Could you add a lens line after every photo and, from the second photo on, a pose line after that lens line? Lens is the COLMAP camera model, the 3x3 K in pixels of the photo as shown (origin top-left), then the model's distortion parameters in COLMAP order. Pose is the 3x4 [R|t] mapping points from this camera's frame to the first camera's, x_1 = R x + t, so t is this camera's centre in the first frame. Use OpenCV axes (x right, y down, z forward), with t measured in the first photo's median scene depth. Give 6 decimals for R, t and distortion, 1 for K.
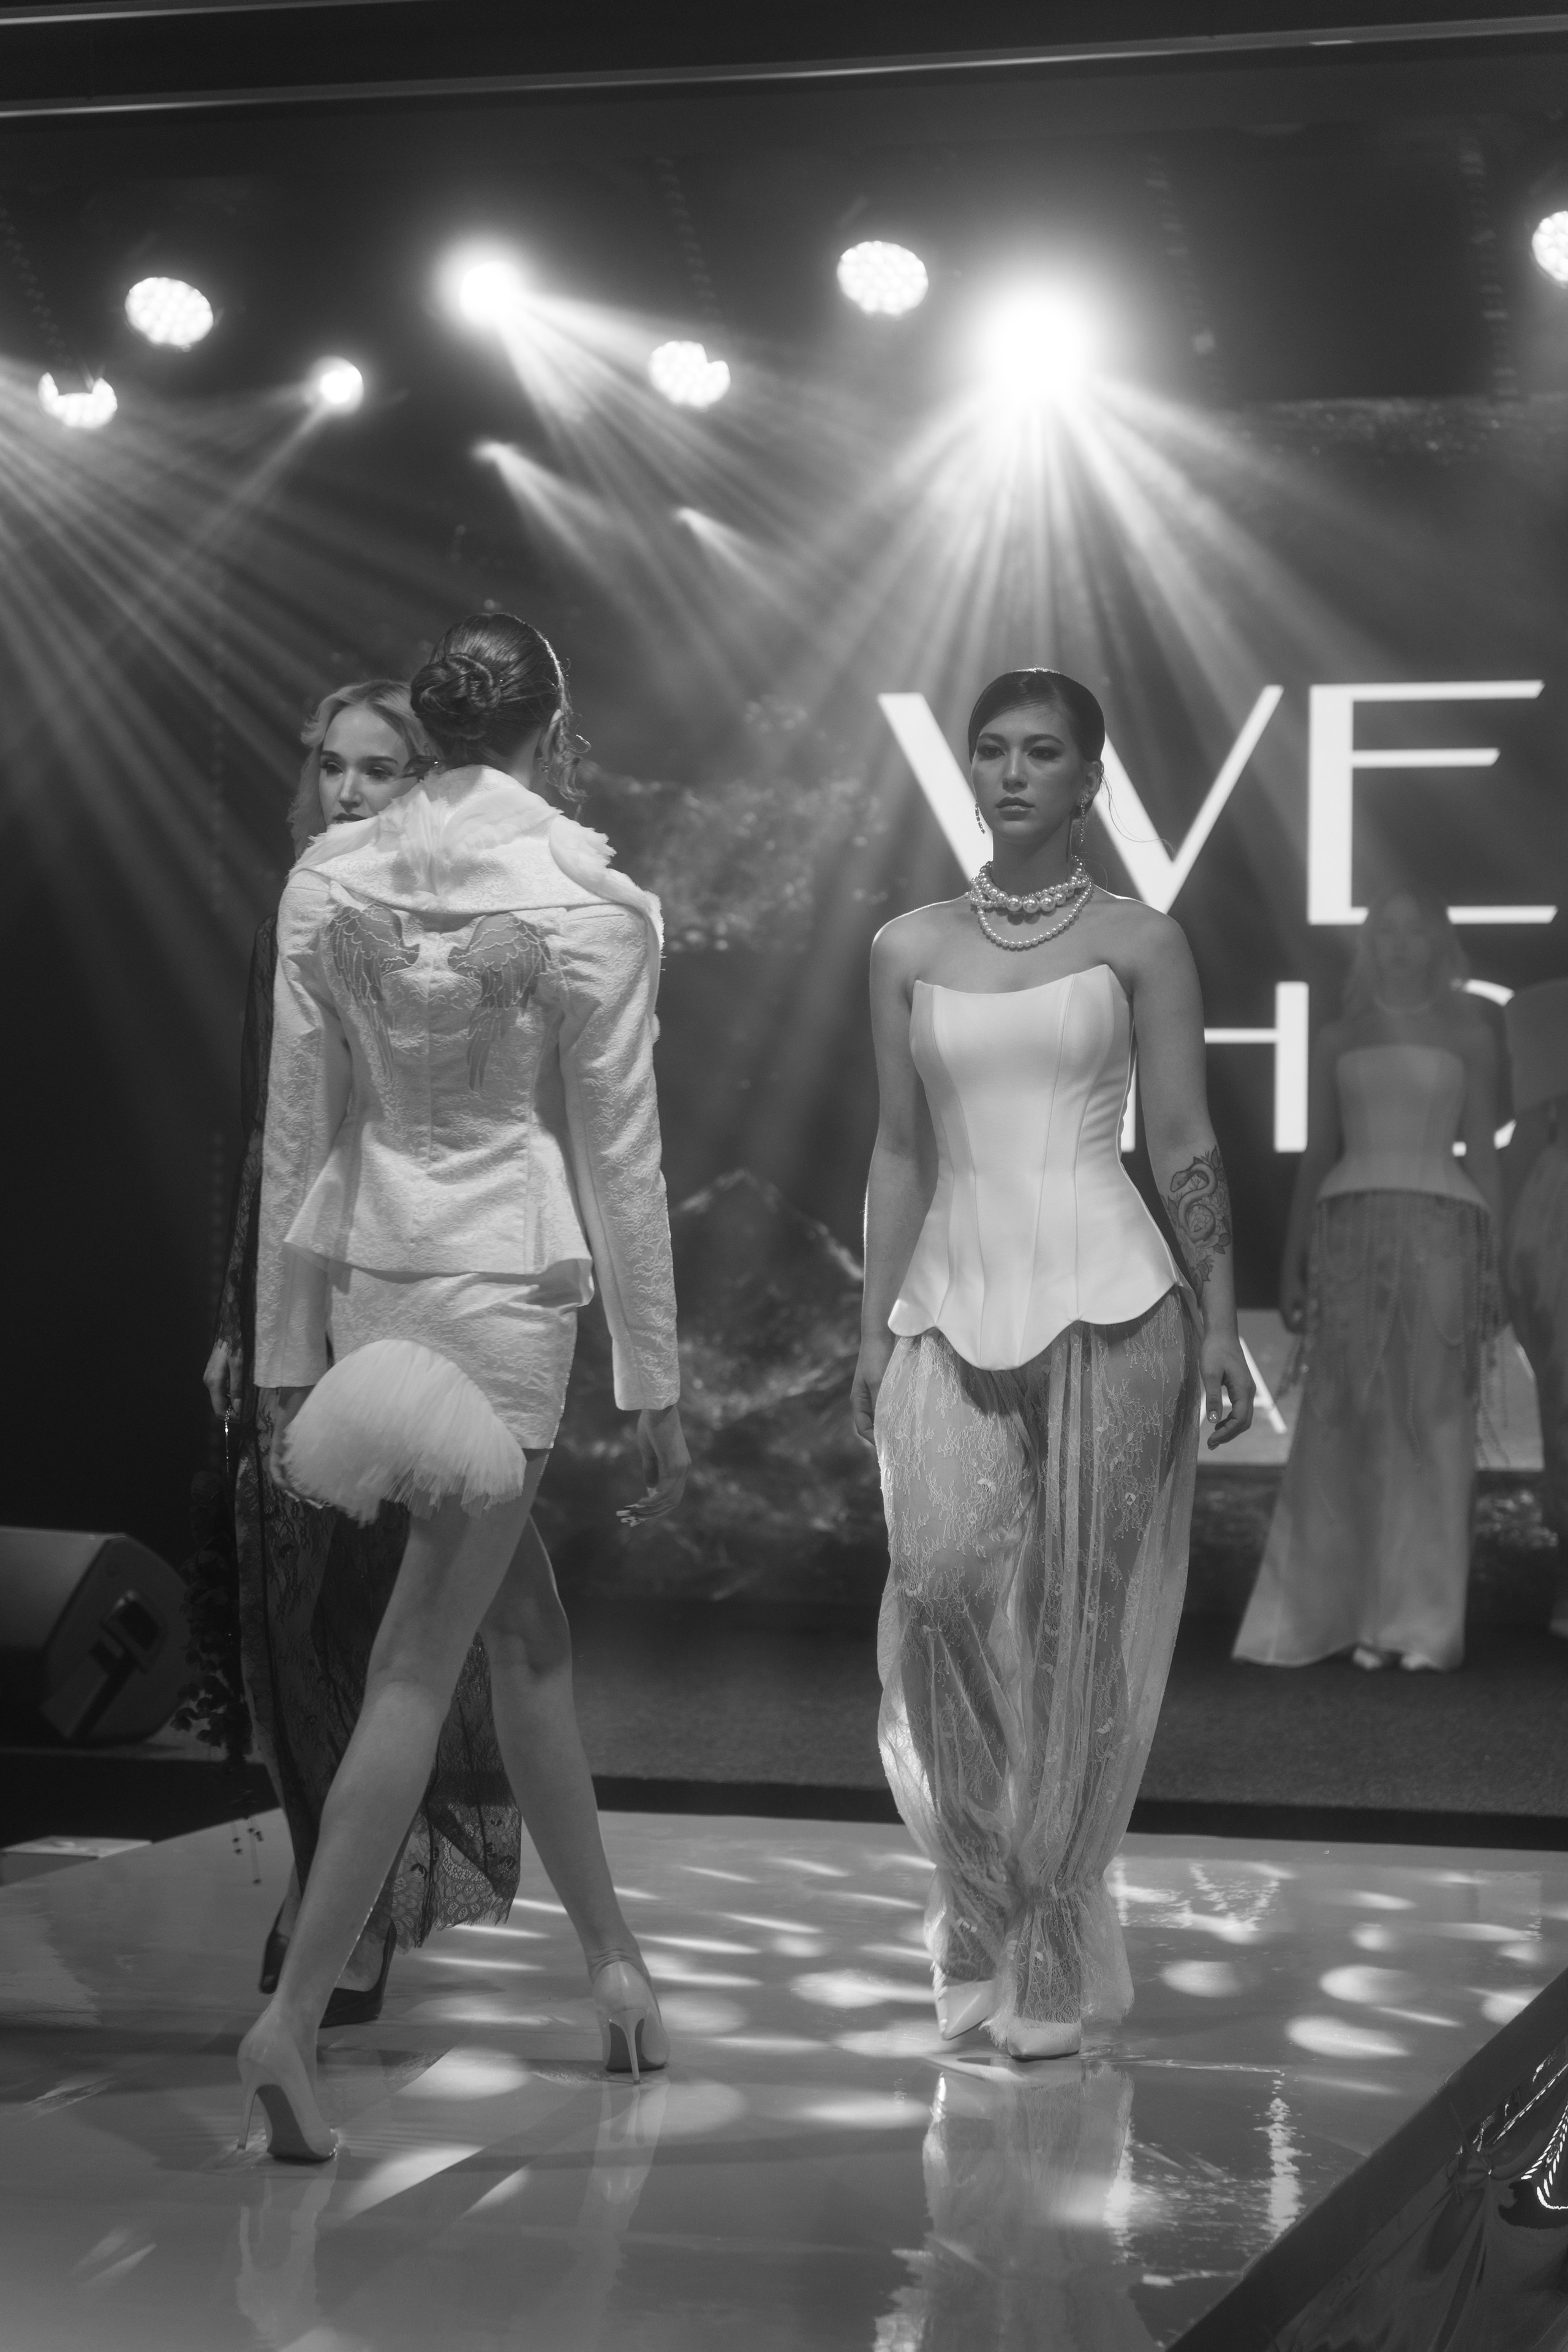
lens RADIAL K [[6645.3, 0, 709.0], [0, 6645.3, 1131.8], [0, 0, 1]] dist [0.351824, 0.000000]
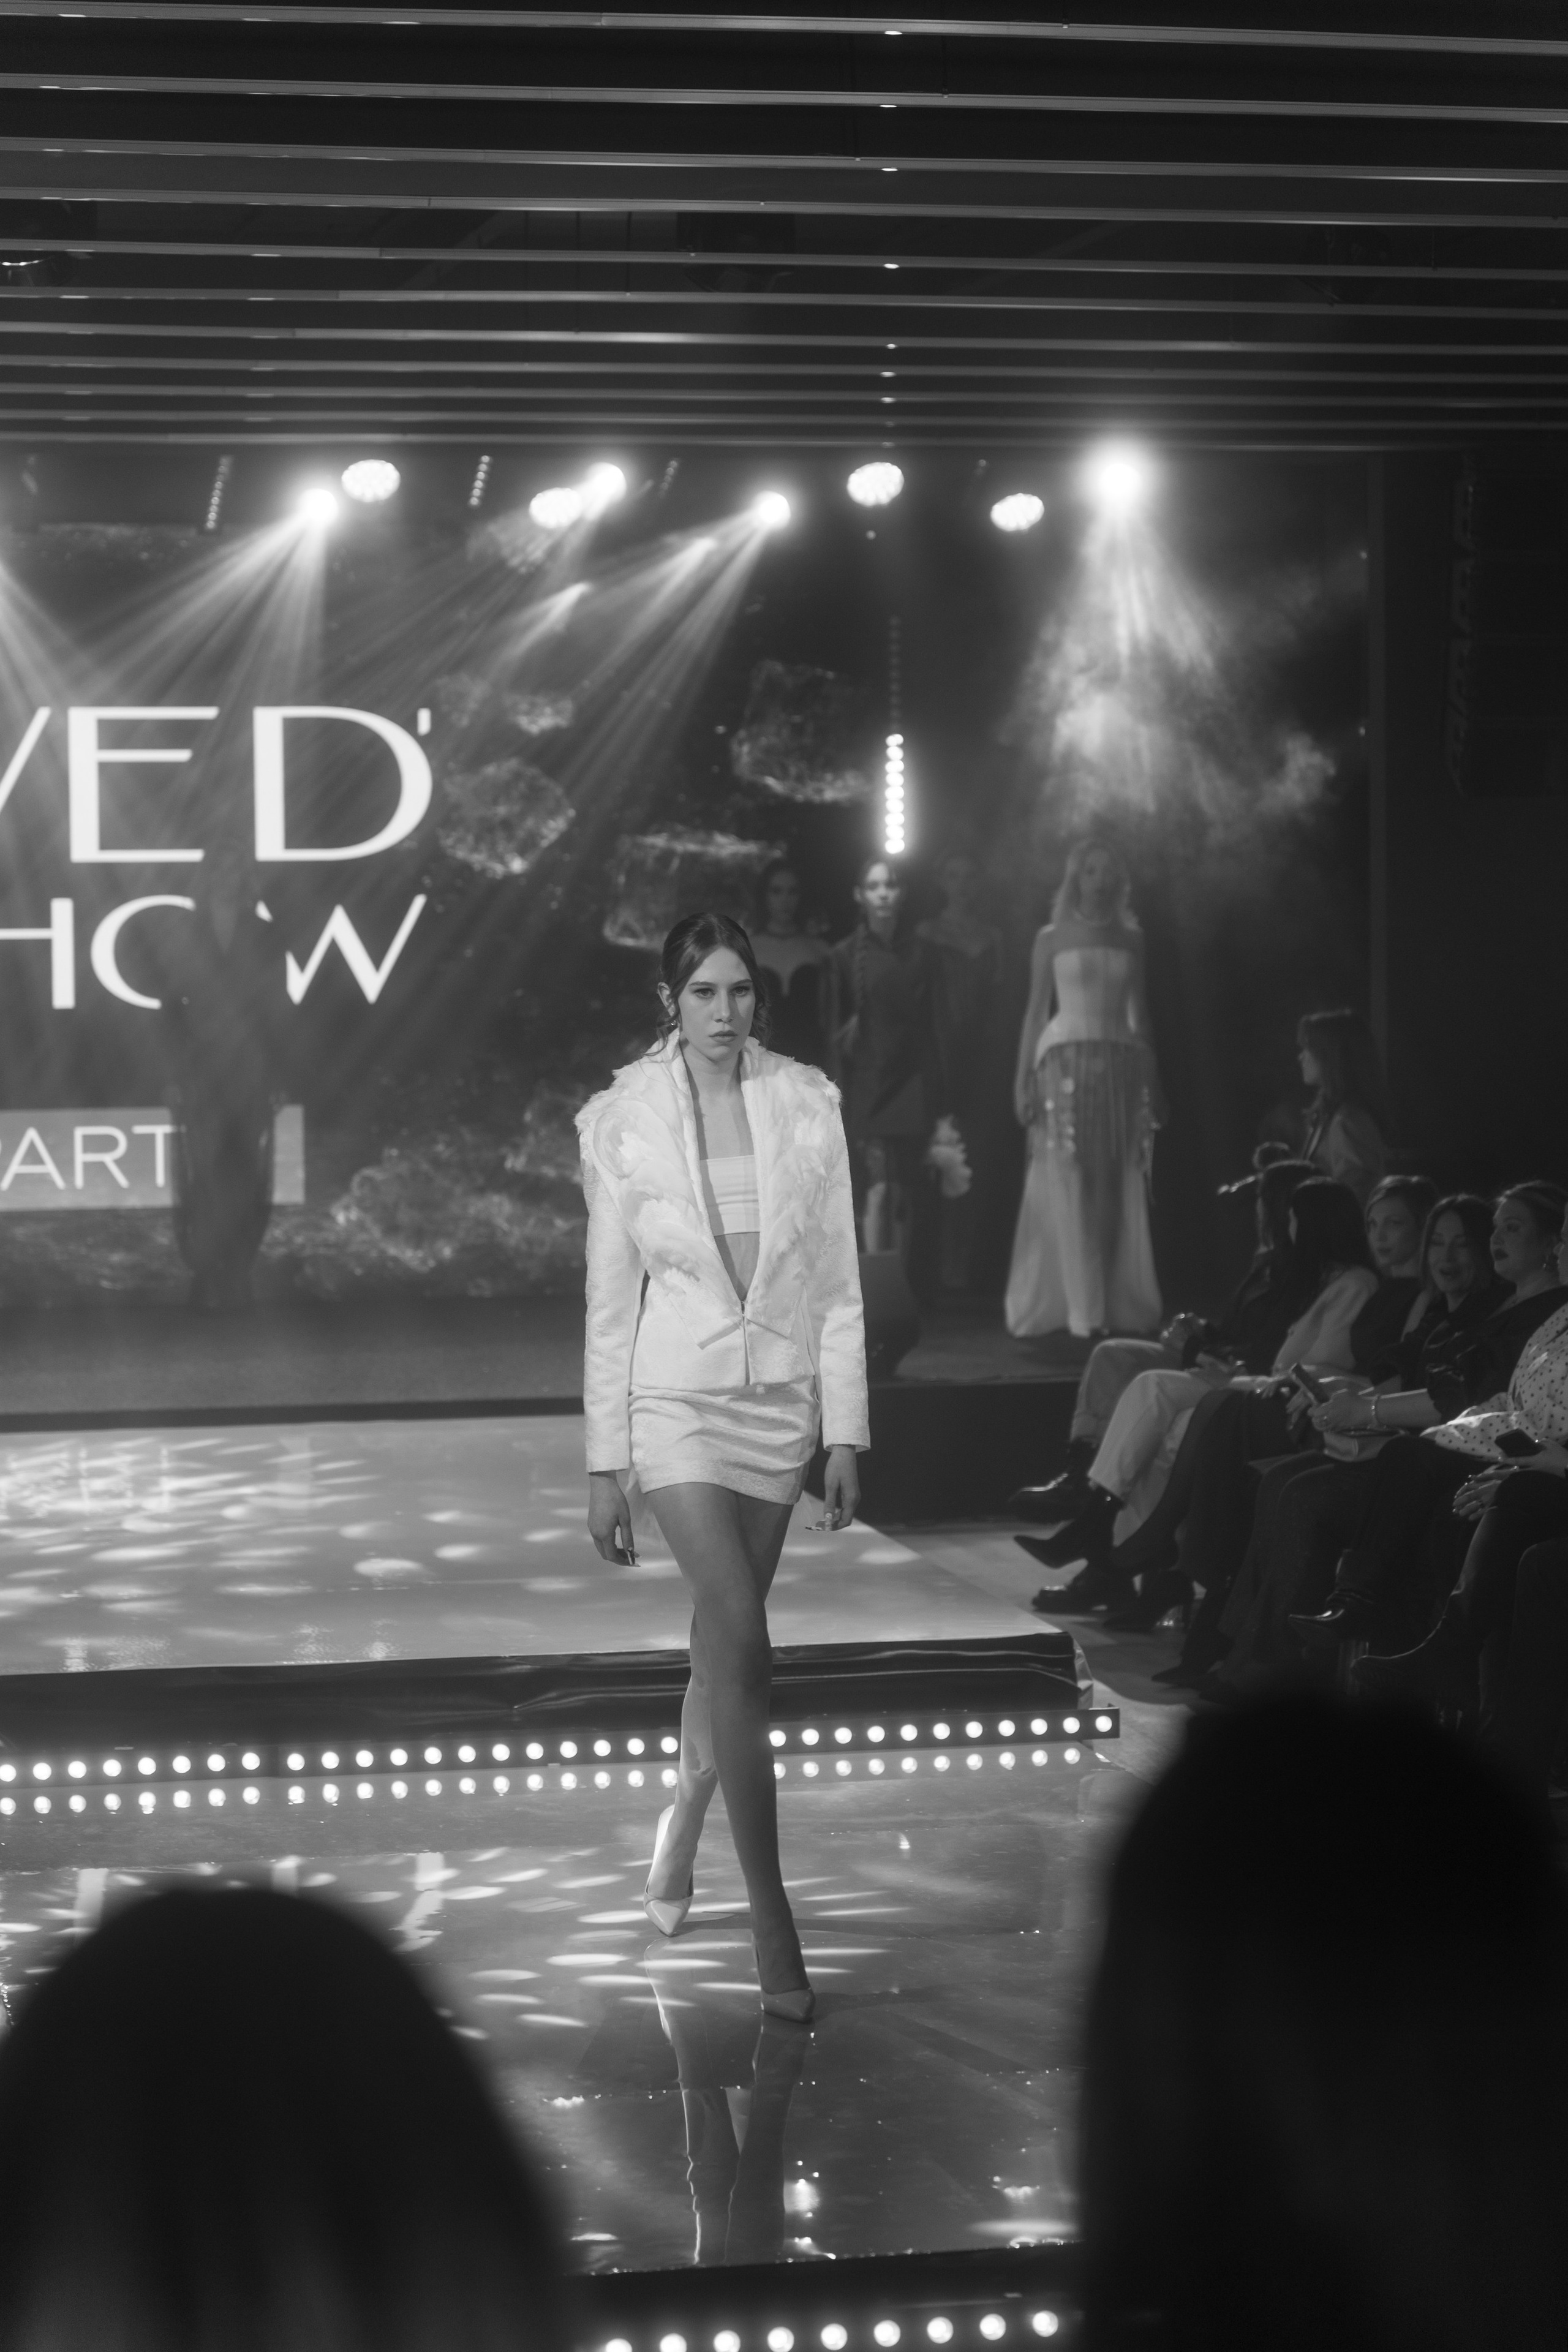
lens RADIAL K [[6645.3, 0, 770.3], [0, 6645.3, 1103.9], [0, 0, 1]] dist [0.351824, 0.000000]
pose [[0.876793, -0.034113, 0.479656, -0.516606], [0.010904, 0.998634, 0.051091, -0.052449], [-0.480744, -0.039566, 0.875968, -0.445544]]
